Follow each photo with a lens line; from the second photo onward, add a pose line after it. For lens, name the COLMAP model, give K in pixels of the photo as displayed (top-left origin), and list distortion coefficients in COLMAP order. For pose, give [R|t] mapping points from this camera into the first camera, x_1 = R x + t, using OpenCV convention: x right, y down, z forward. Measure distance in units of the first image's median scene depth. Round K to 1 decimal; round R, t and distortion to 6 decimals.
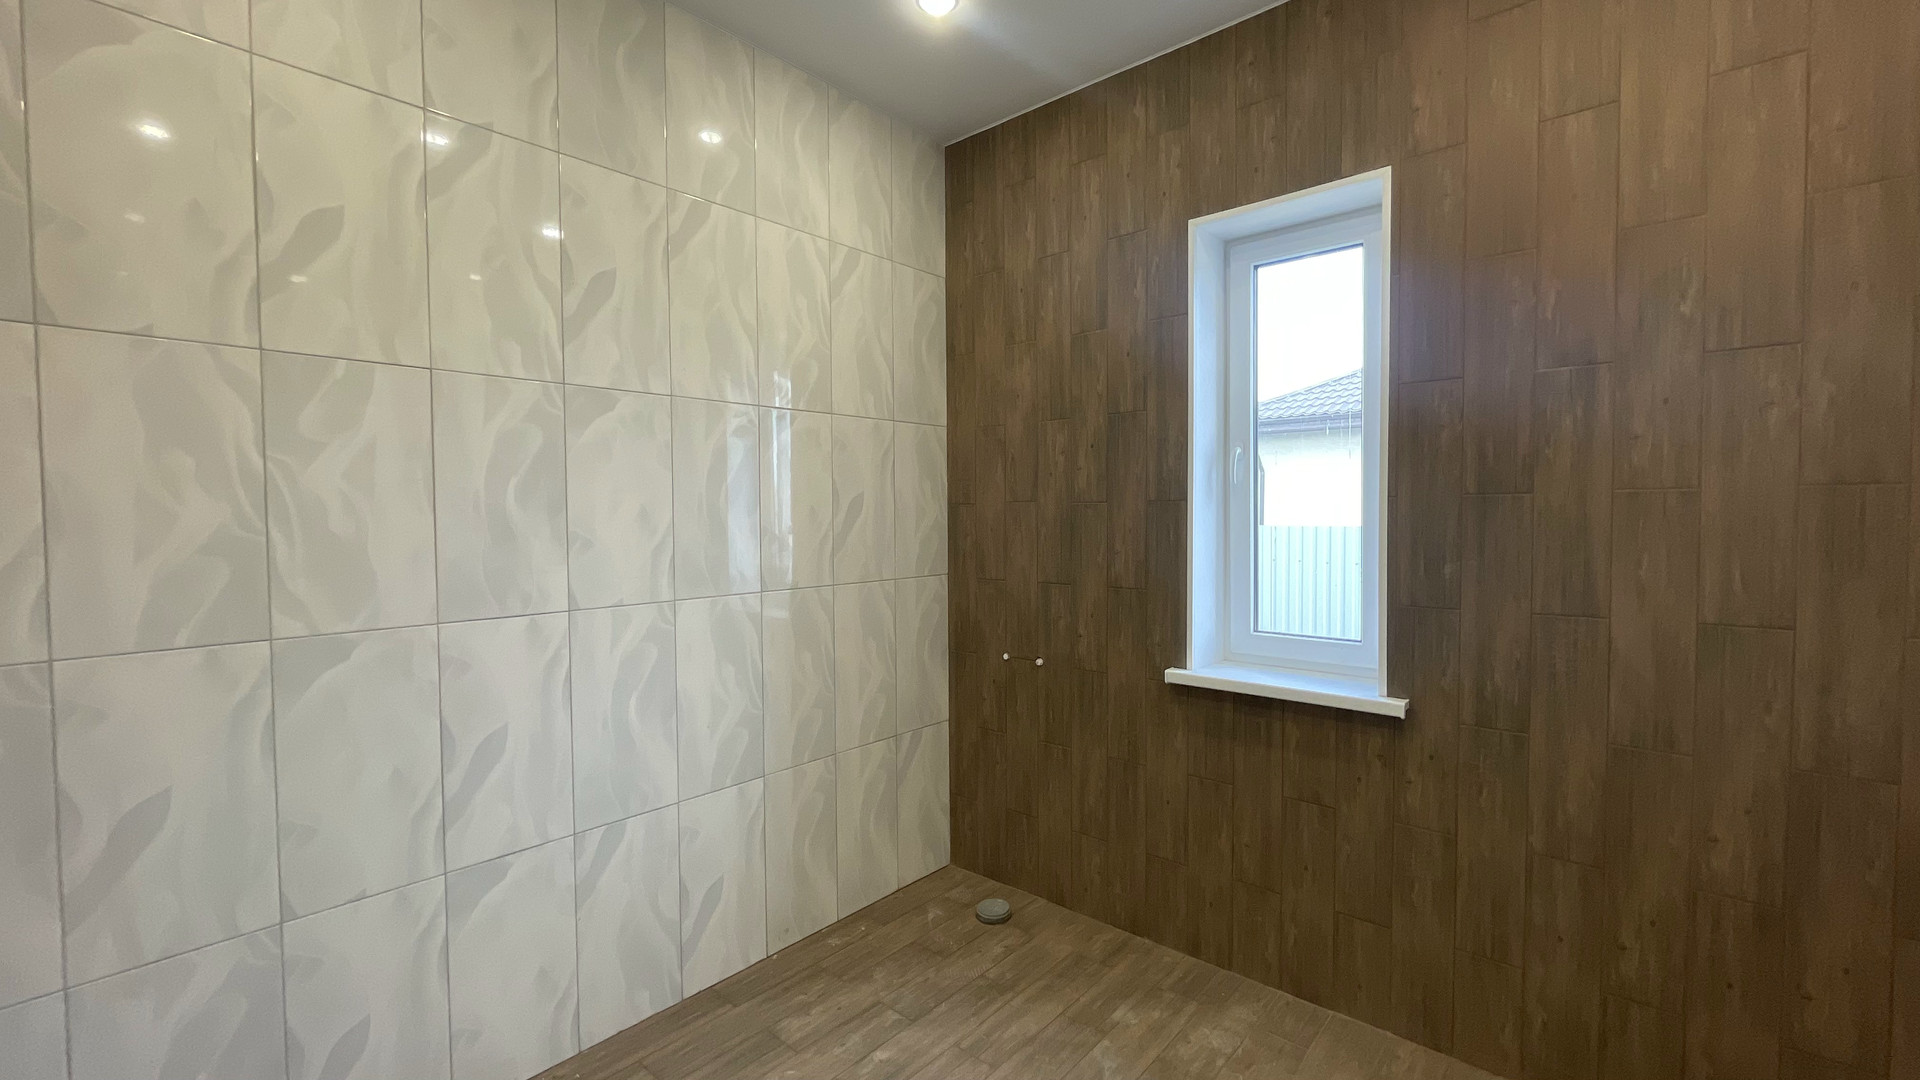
lens RADIAL K [[783.8, 0, 960.0], [0, 783.8, 540.0], [0, 0, 1]] dist [0.001563, -0.000874]
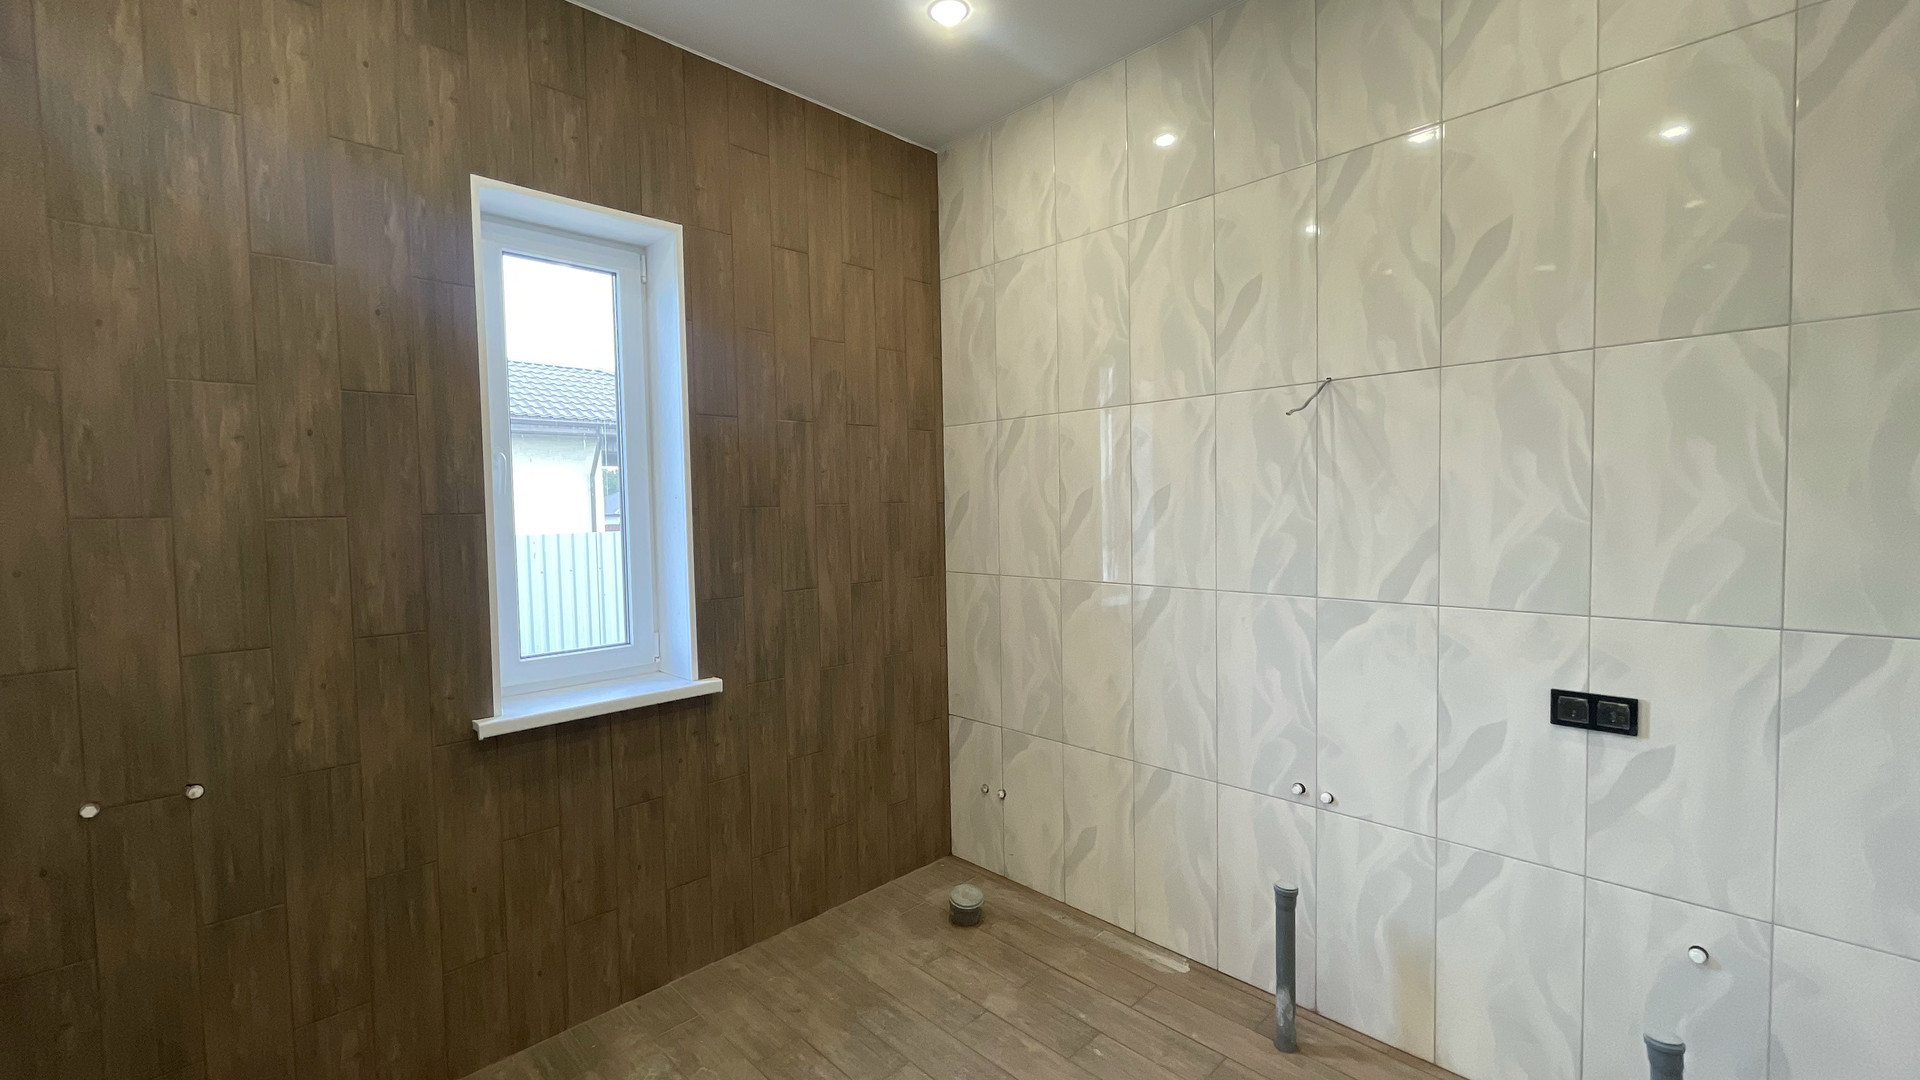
lens RADIAL K [[783.8, 0, 960.0], [0, 783.8, 540.0], [0, 0, 1]] dist [0.001563, -0.000874]
pose [[0.072304, -0.037002, 0.996696, -0.492435], [0.055545, 0.997910, 0.033017, -0.021504], [-0.995835, 0.052974, 0.074208, 0.432980]]
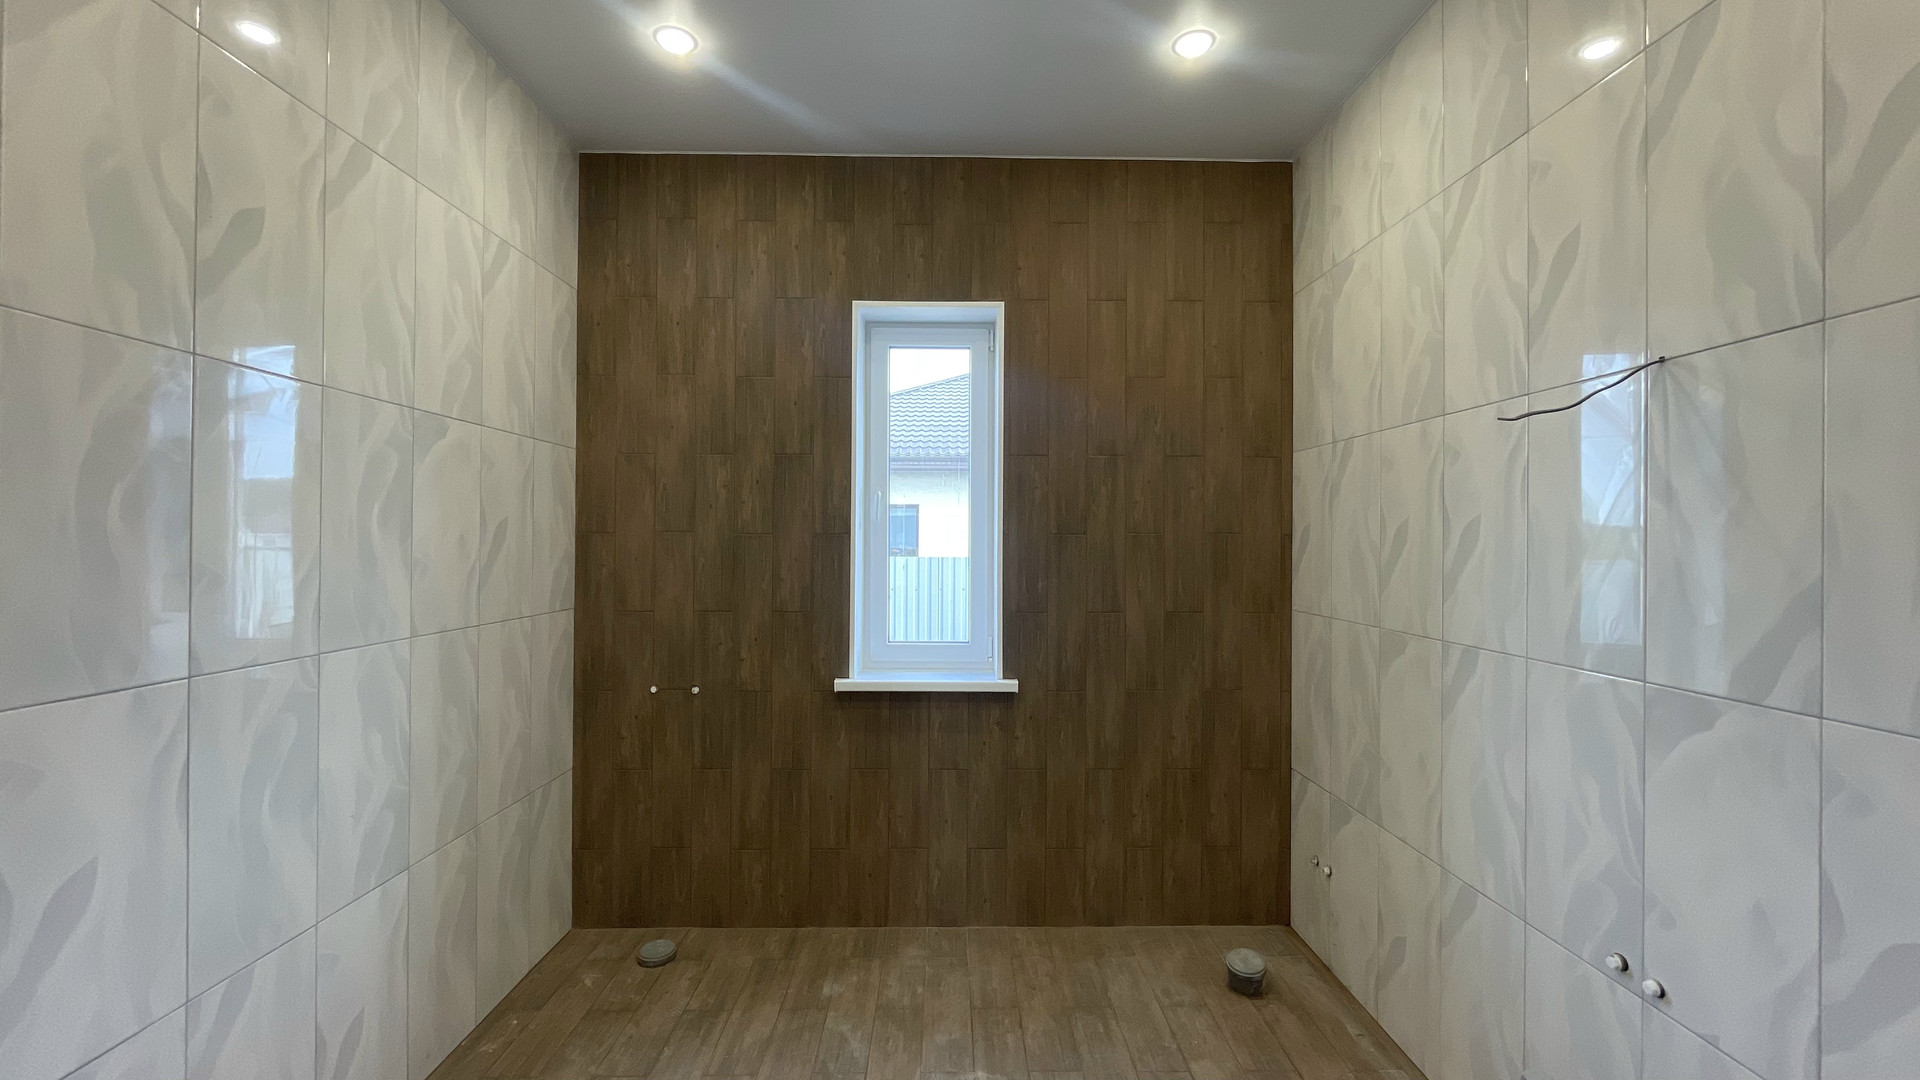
lens RADIAL K [[783.8, 0, 960.0], [0, 783.8, 540.0], [0, 0, 1]] dist [0.001563, -0.000874]
pose [[0.740797, 0.013830, 0.671587, -0.373871], [0.012160, 0.999348, -0.033993, 0.000374], [-0.671619, 0.033348, 0.740146, 0.015869]]
